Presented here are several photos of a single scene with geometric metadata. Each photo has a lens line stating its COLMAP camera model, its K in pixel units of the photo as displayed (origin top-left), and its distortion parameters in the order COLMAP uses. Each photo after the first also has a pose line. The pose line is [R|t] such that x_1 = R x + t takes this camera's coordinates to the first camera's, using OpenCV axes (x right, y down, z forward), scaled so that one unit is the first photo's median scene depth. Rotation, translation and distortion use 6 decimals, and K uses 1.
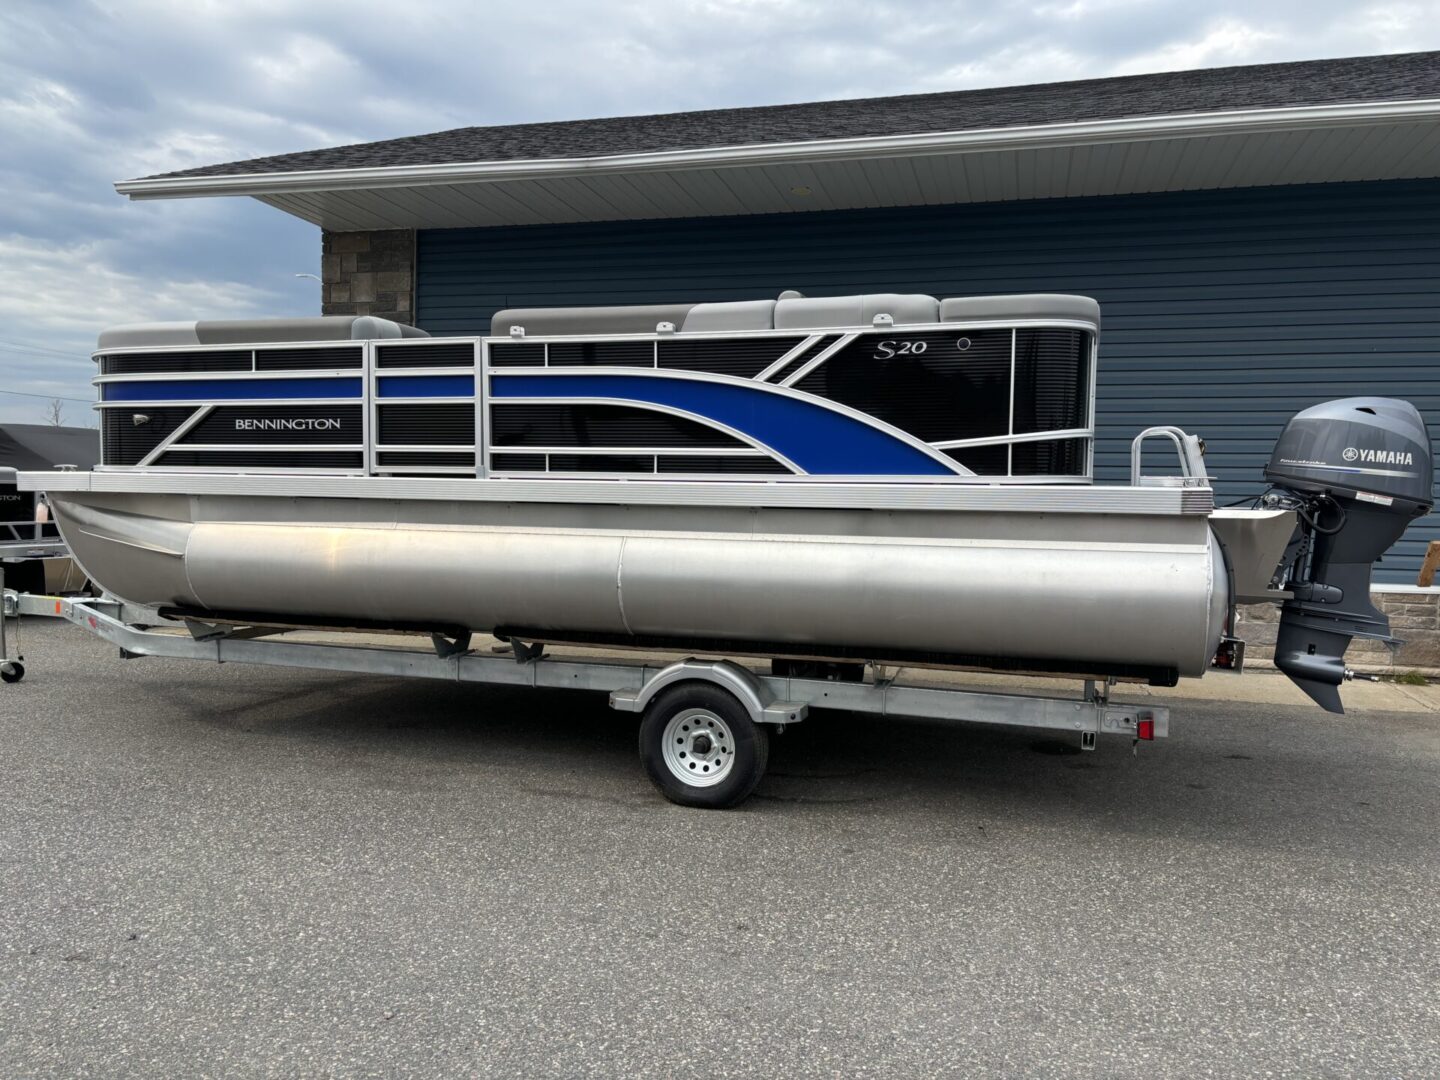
lens RADIAL K [[1086.2, 0, 733.5], [0, 1086.2, 526.9], [0, 0, 1]] dist [0.090089, -0.117973]
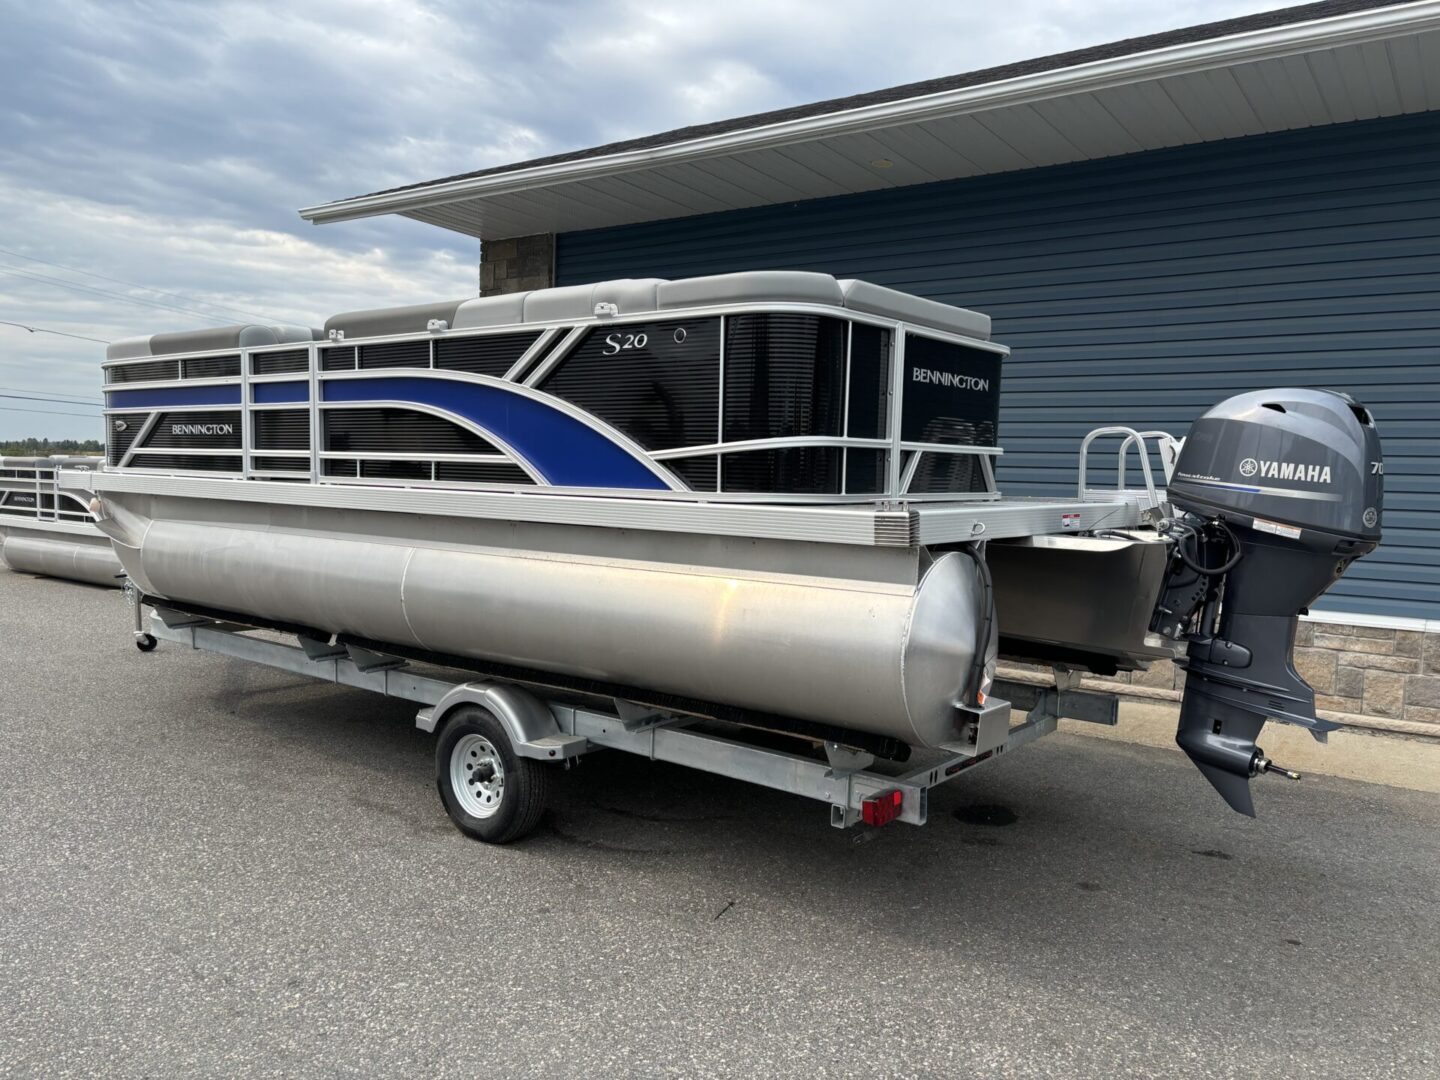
lens RADIAL K [[1087.4, 0, 731.7], [0, 1087.4, 538.2], [0, 0, 1]] dist [0.069586, -0.079474]
pose [[0.940493, 0.029818, -0.338502, 0.477181], [-0.023883, 0.999480, 0.021684, -0.026011], [0.338972, -0.012309, 0.940716, 0.192743]]
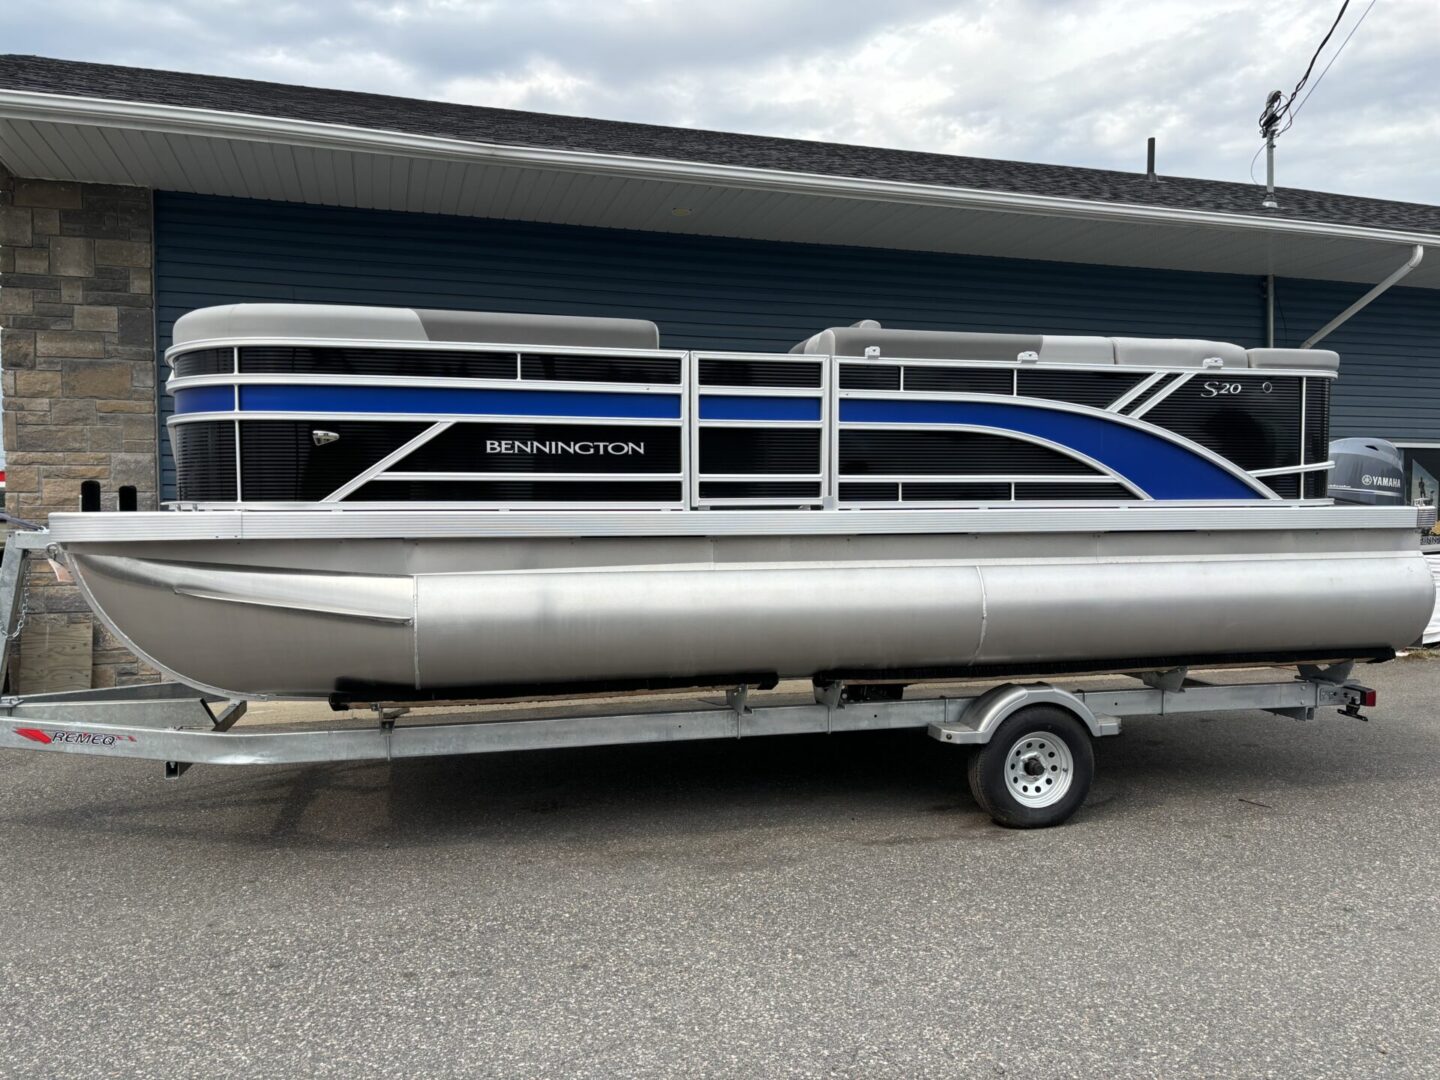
lens RADIAL K [[1087.4, 0, 731.7], [0, 1087.4, 538.2], [0, 0, 1]] dist [0.069586, -0.079474]
pose [[0.839201, -0.032649, 0.542840, -0.811473], [0.037464, 0.999296, 0.002185, -0.026483], [-0.542529, 0.018503, 0.839833, 0.287424]]
